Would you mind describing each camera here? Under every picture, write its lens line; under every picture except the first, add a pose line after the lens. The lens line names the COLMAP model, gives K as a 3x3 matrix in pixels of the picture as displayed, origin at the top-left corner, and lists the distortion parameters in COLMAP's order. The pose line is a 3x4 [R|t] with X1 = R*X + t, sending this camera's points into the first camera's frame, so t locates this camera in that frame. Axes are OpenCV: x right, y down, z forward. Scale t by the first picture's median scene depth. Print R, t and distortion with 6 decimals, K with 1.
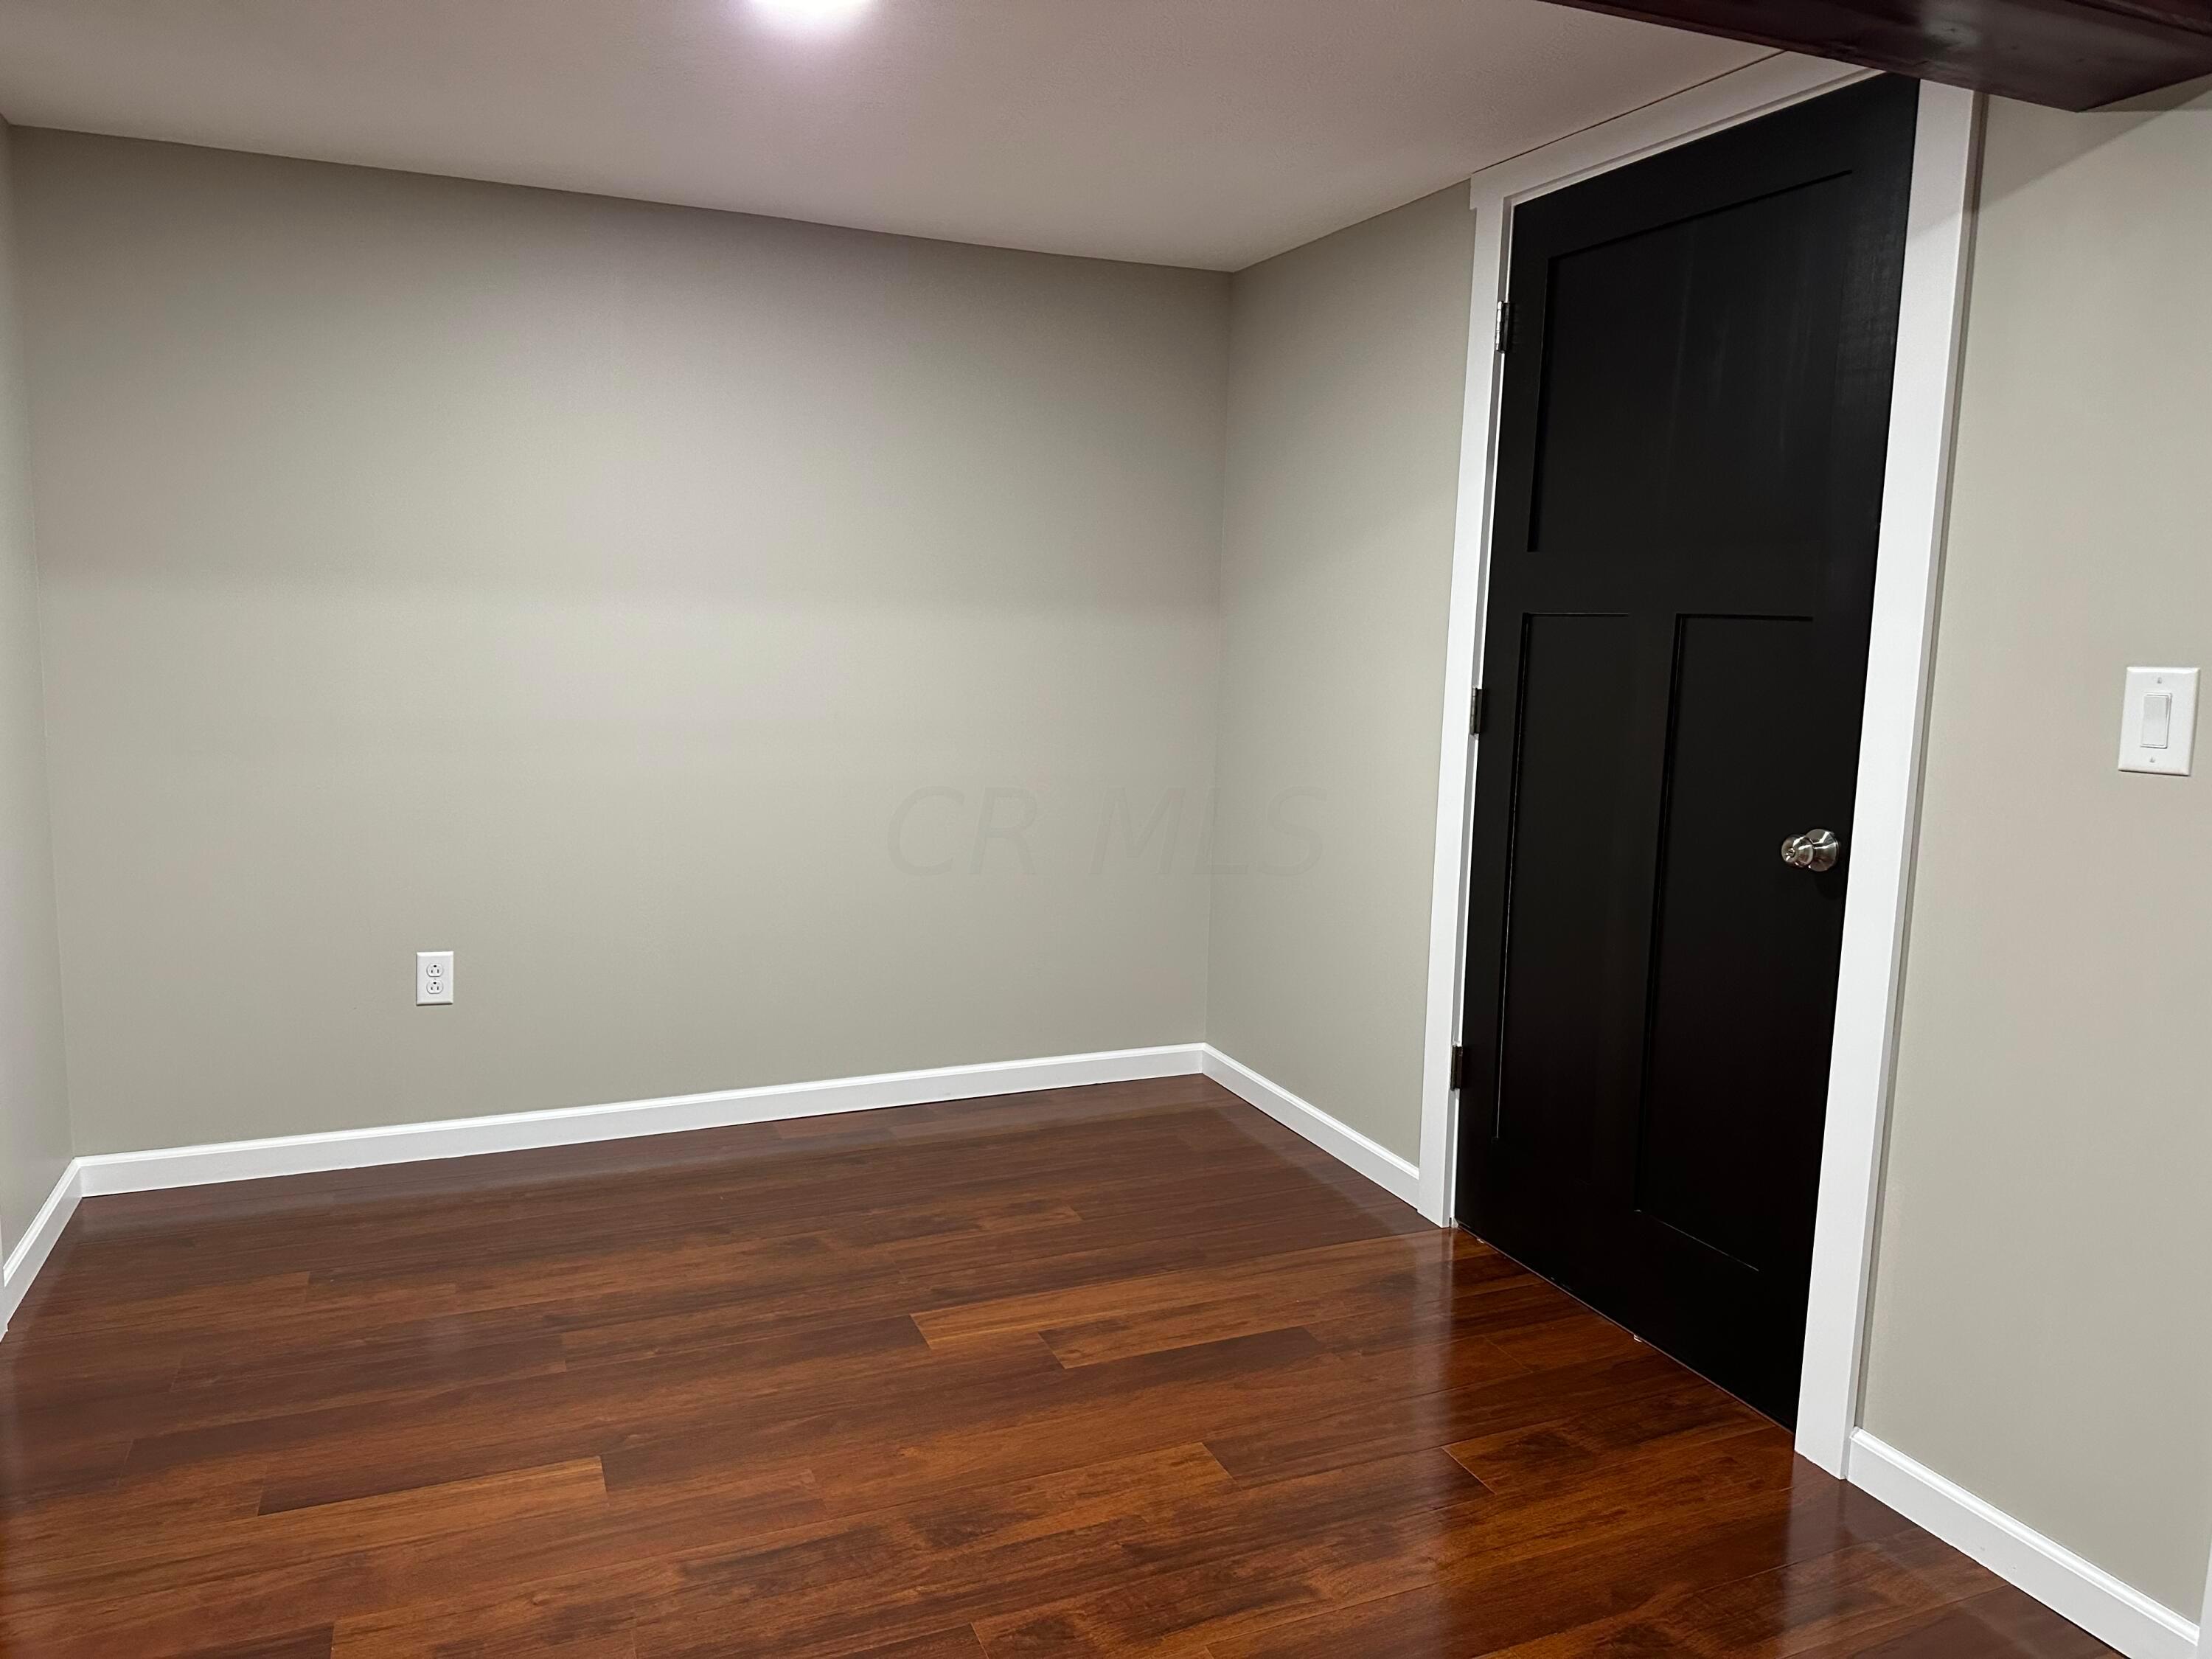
lens RADIAL K [[1553.6, 0, 1096.1], [0, 1553.6, 820.5], [0, 0, 1]] dist [0.070850, -0.087270]
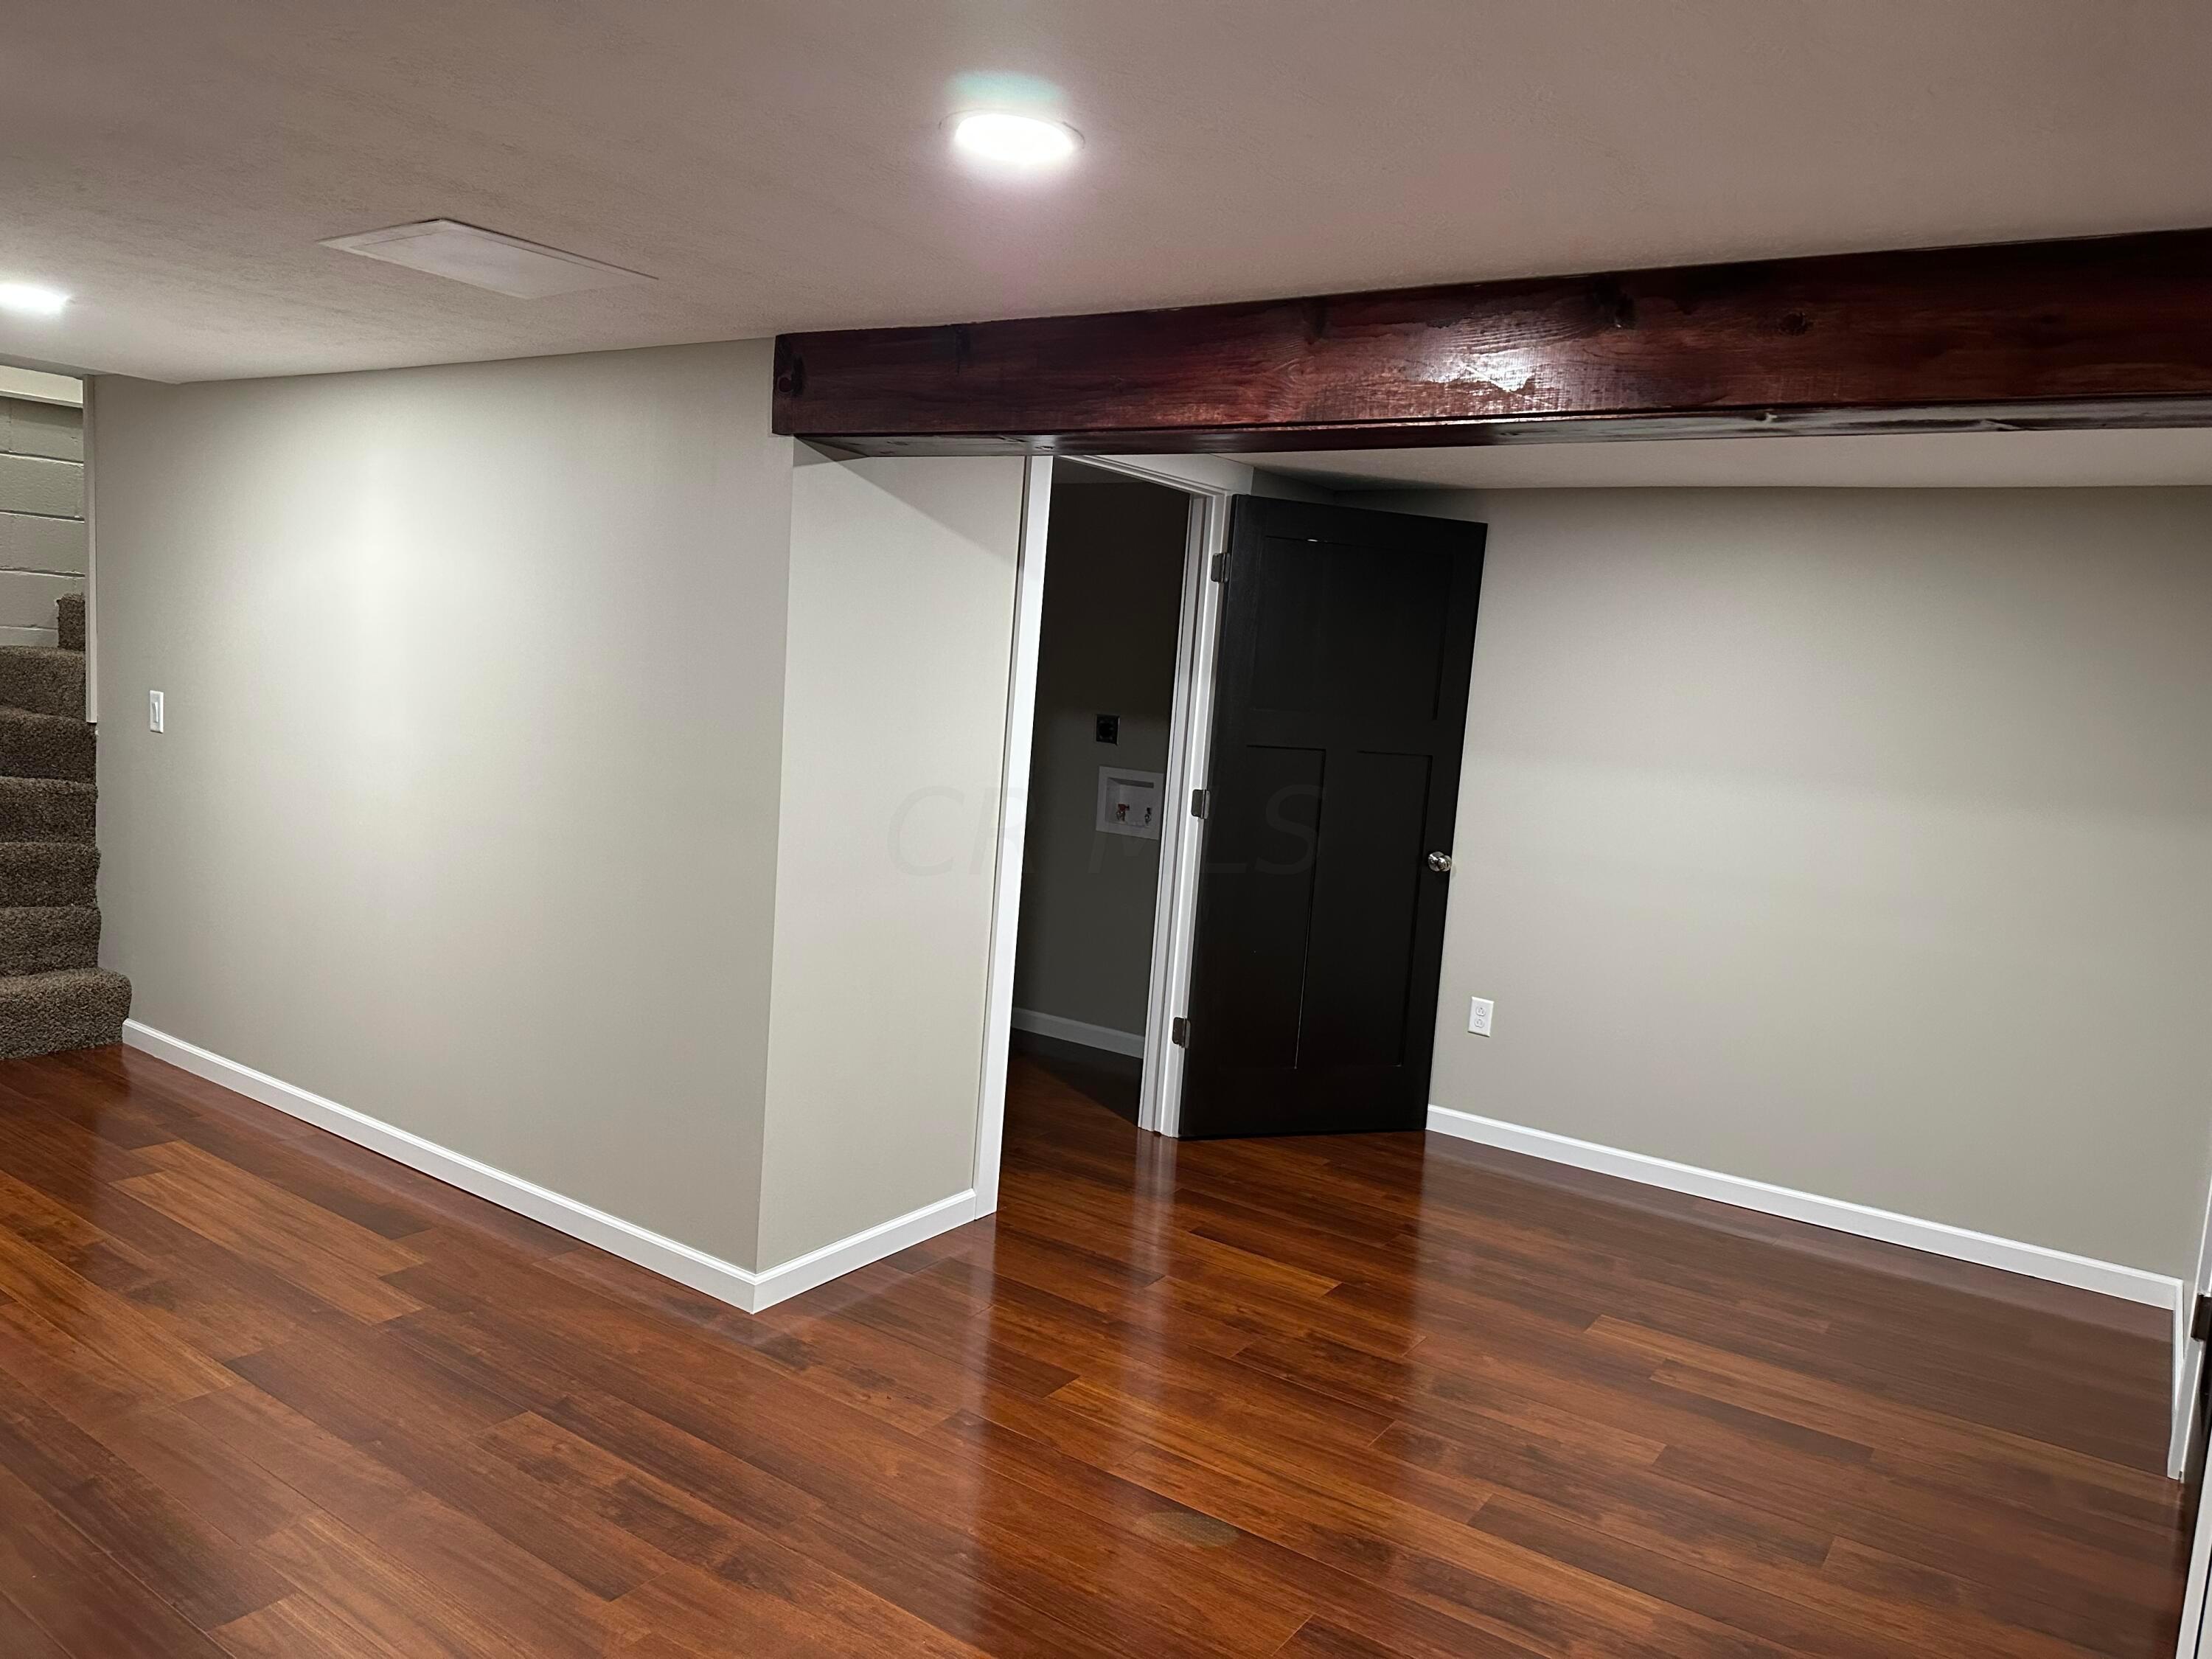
lens RADIAL K [[1553.6, 0, 1096.1], [0, 1553.6, 820.5], [0, 0, 1]] dist [0.070850, -0.087270]
pose [[0.542119, 0.105432, -0.833661, 0.713704], [-0.175643, 0.984400, 0.010278, -0.039073], [0.821740, 0.140855, 0.552180, -0.159307]]
